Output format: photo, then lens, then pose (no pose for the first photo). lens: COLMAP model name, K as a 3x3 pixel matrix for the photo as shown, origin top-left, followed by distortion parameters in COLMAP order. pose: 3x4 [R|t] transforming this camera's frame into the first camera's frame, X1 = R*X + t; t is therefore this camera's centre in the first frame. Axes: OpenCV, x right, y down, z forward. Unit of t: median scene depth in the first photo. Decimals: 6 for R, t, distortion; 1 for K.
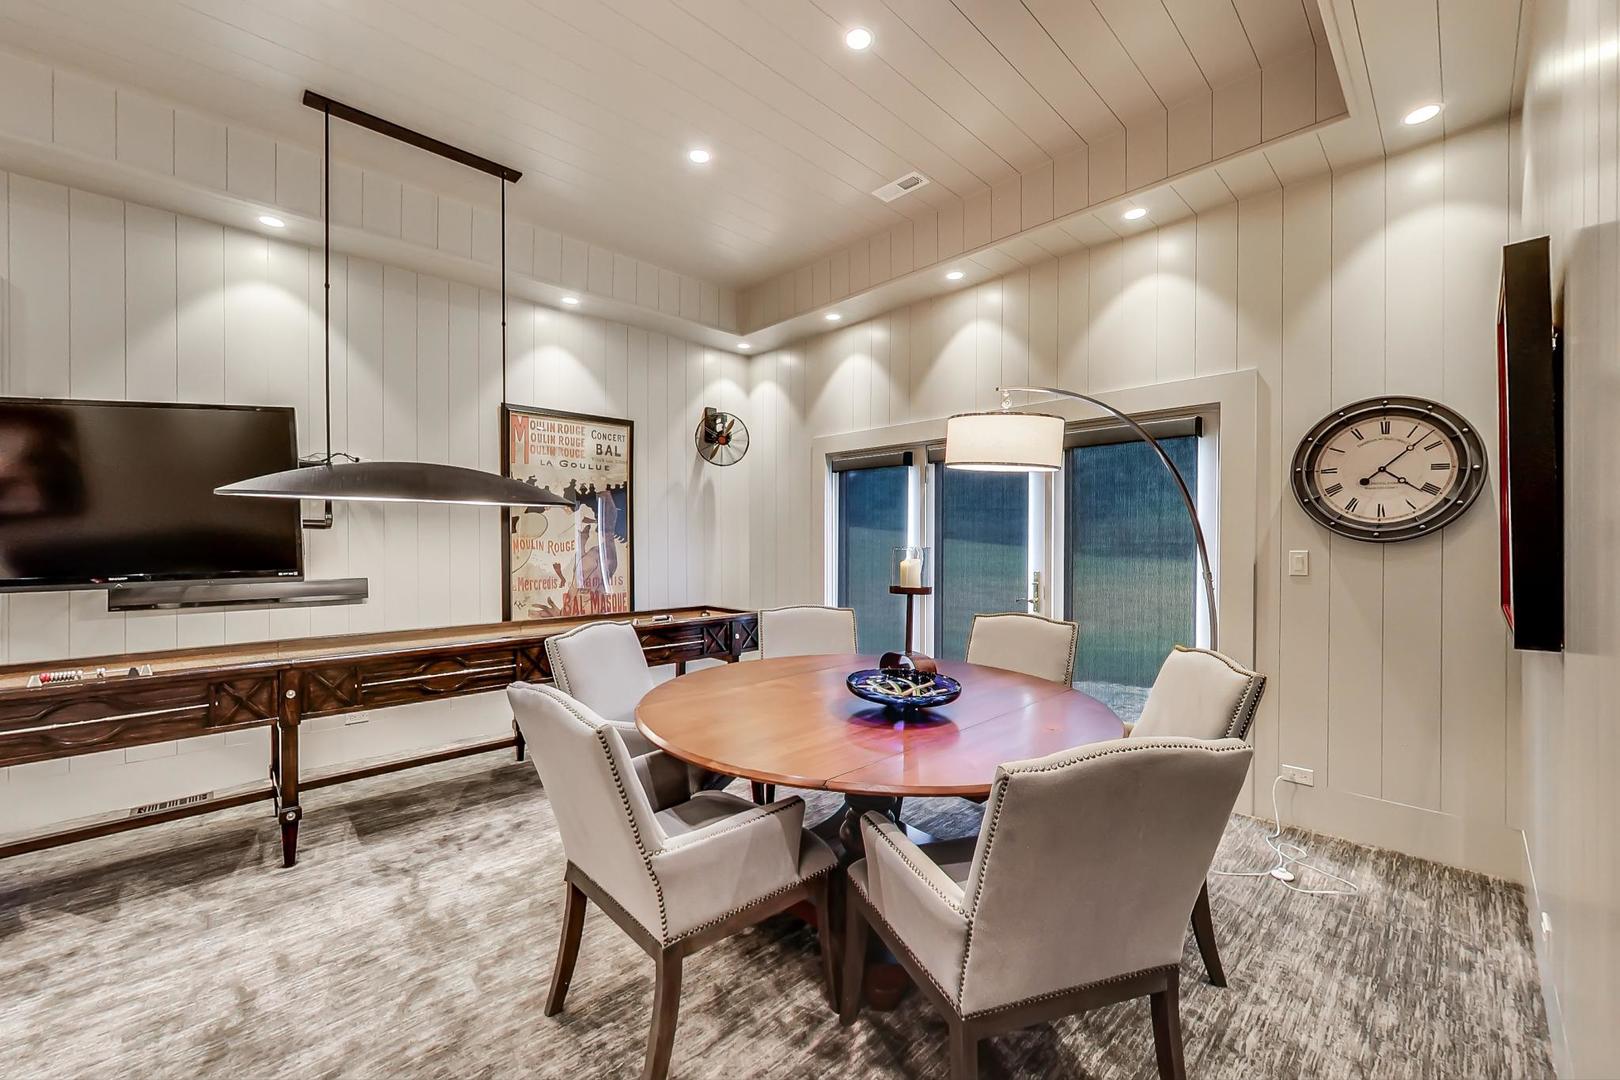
lens RADIAL K [[627.6, 0, 806.8], [0, 627.6, 538.2], [0, 0, 1]] dist [-0.001882, -0.000212]
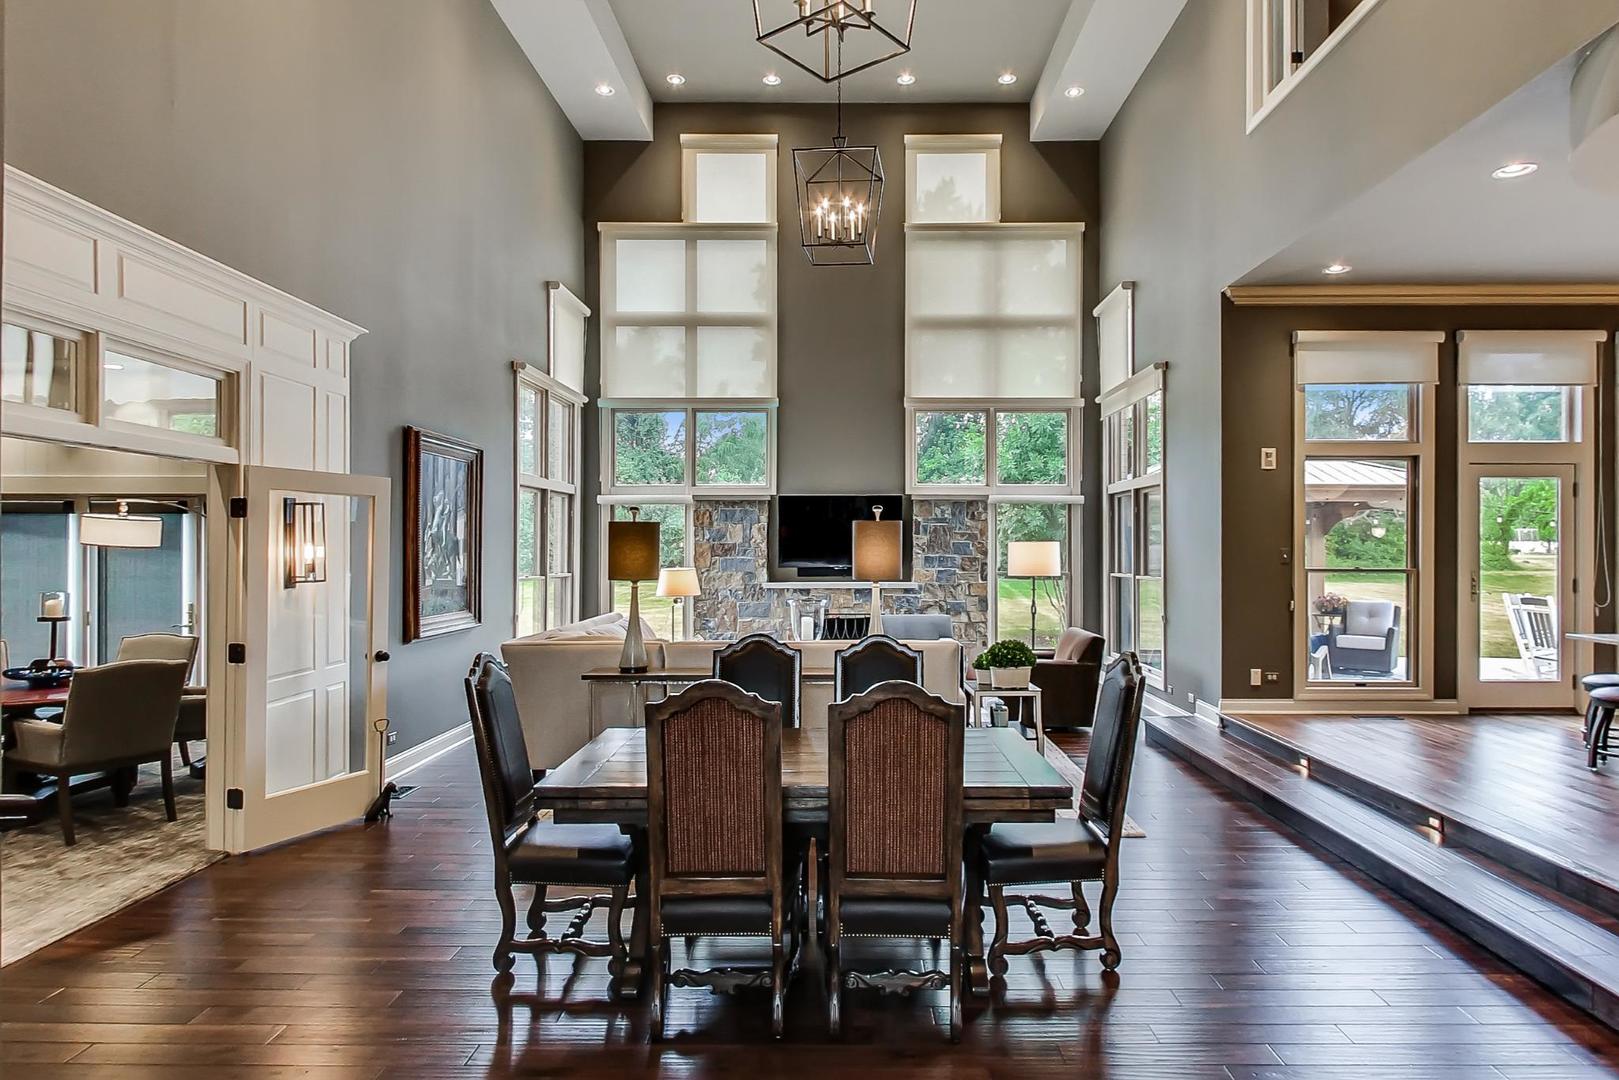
lens RADIAL K [[941.8, 0, 816.6], [0, 941.8, 540.6], [0, 0, 1]] dist [-0.006150, -0.000526]
pose [[0.701730, 0.003869, 0.712433, -0.165953], [0.001172, 0.999978, -0.006584, -0.093726], [-0.712442, 0.005455, 0.701709, -1.967961]]
